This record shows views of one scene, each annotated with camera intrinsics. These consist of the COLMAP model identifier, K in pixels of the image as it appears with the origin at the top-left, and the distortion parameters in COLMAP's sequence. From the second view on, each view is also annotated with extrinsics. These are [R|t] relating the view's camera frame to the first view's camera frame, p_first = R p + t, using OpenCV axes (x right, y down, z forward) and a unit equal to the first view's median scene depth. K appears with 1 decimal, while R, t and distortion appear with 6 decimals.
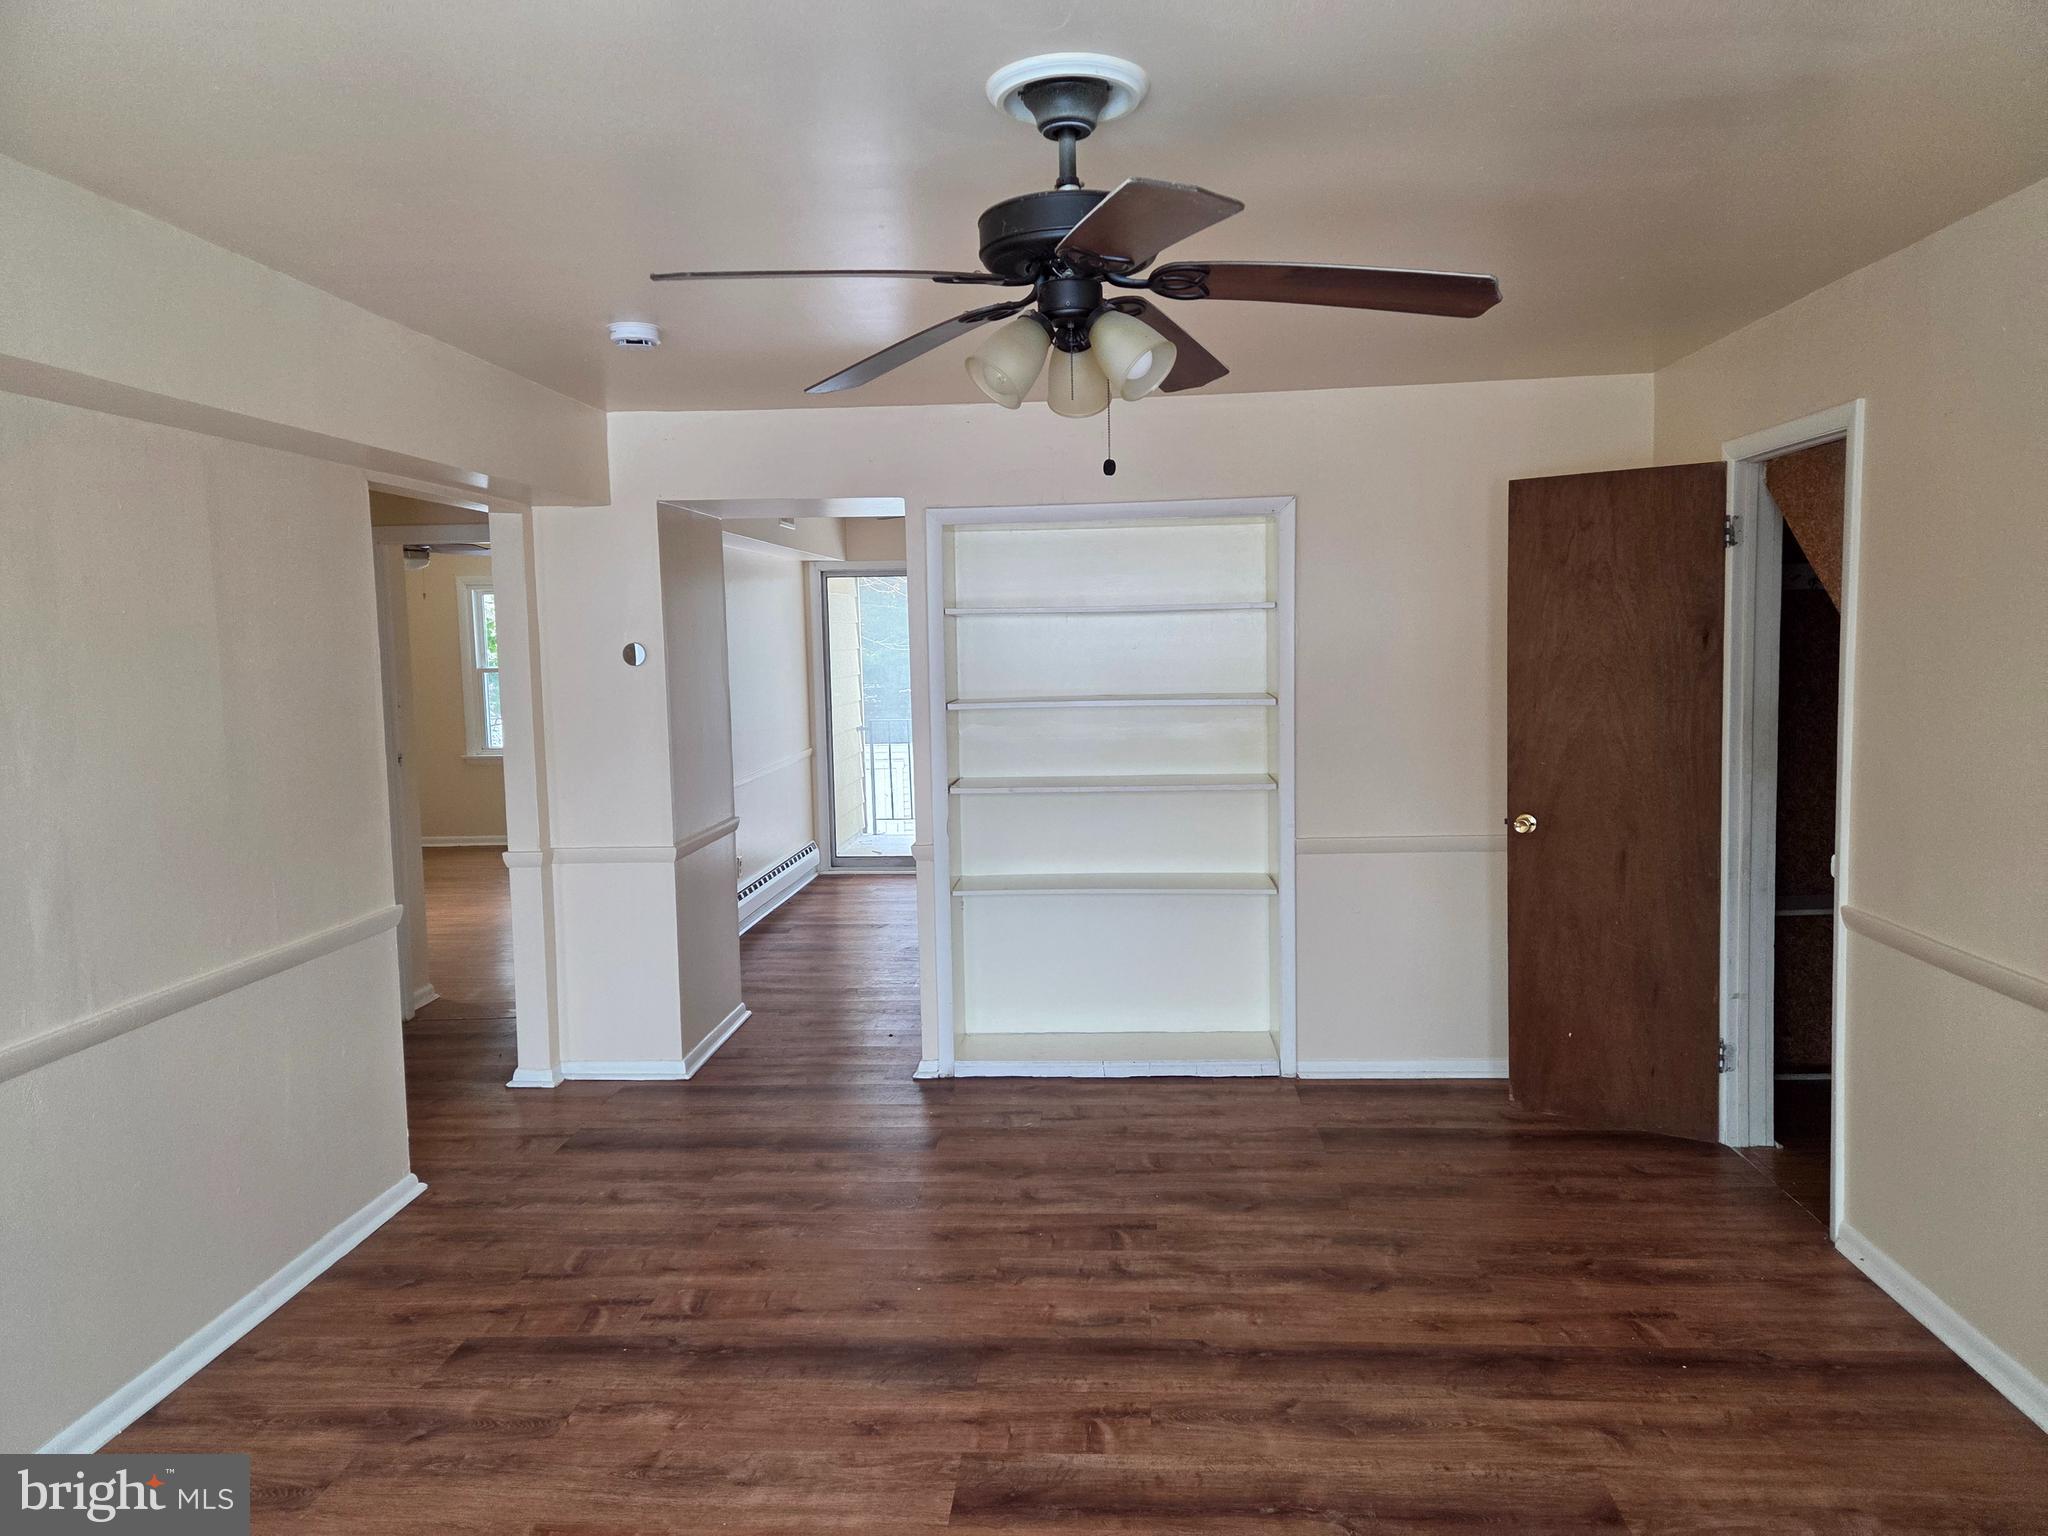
lens RADIAL K [[1370.1, 0, 1030.5], [0, 1370.1, 763.3], [0, 0, 1]] dist [0.010335, 0.001082]
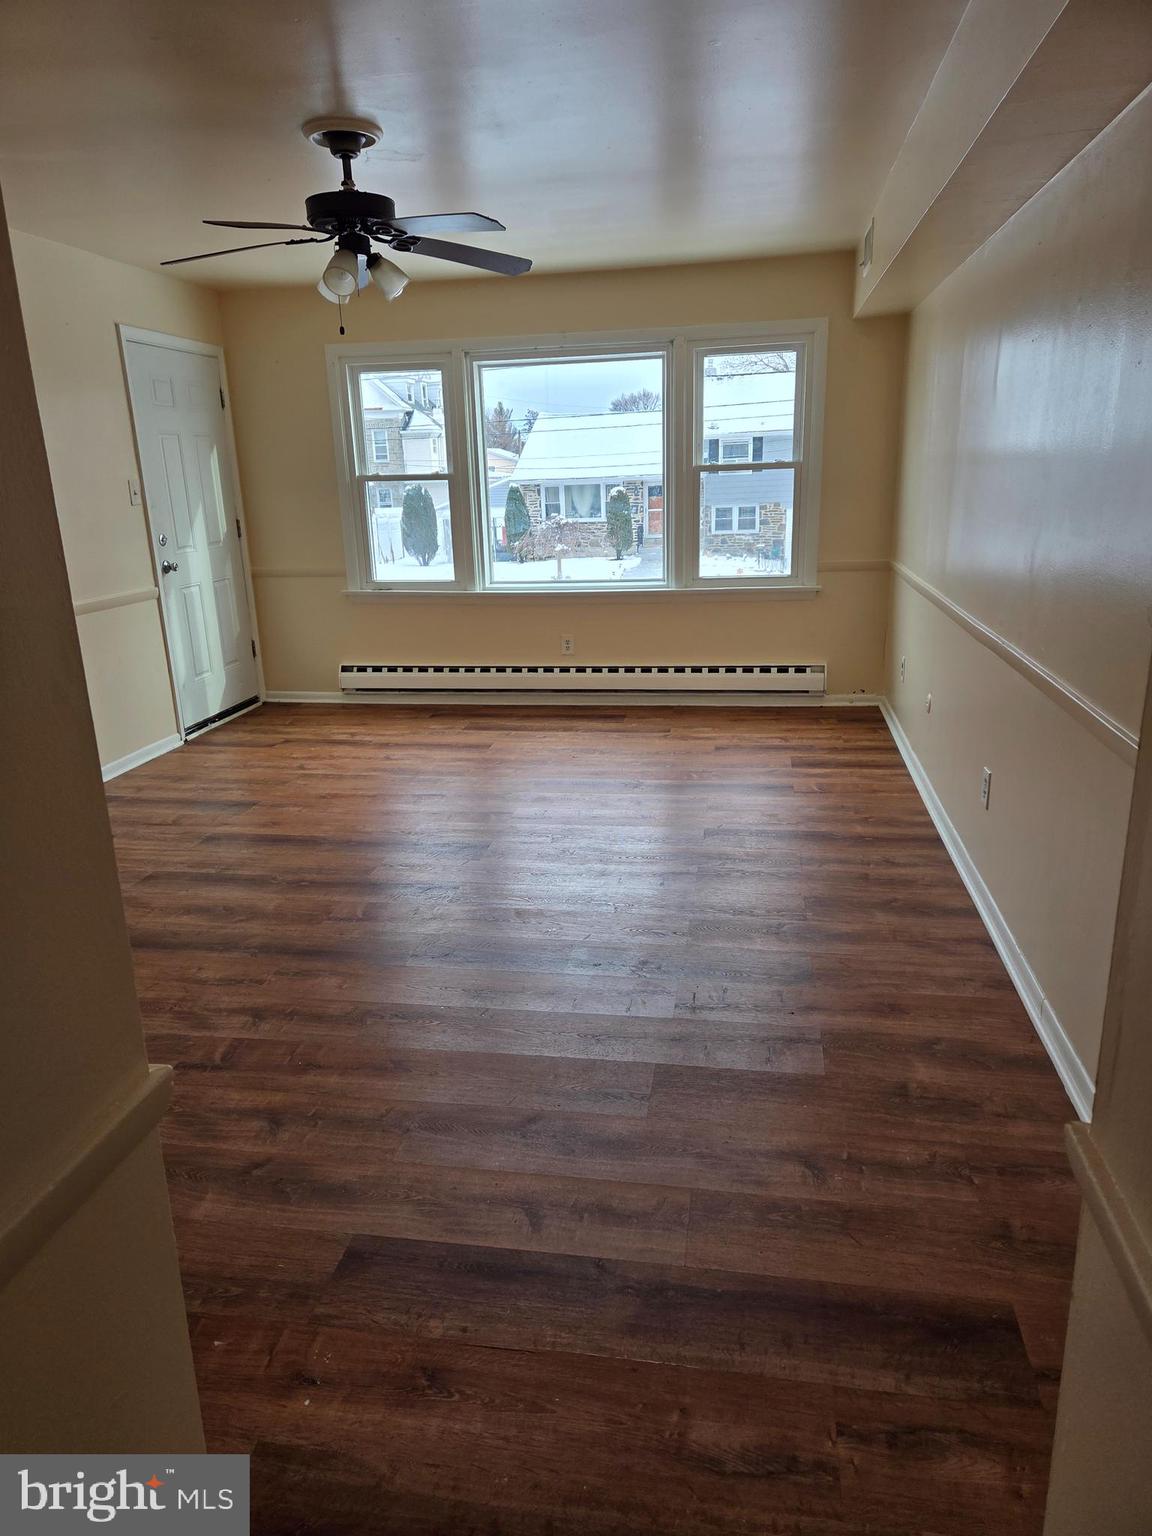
lens RADIAL K [[1027.5, 0, 574.9], [0, 1027.5, 768.1], [0, 0, 1]] dist [0.010335, 0.001082]
pose [[-0.993892, 0.025451, 0.107382, -0.351690], [0.063387, 0.928177, 0.366700, -0.126332], [-0.090337, 0.371267, -0.924121, 2.084998]]
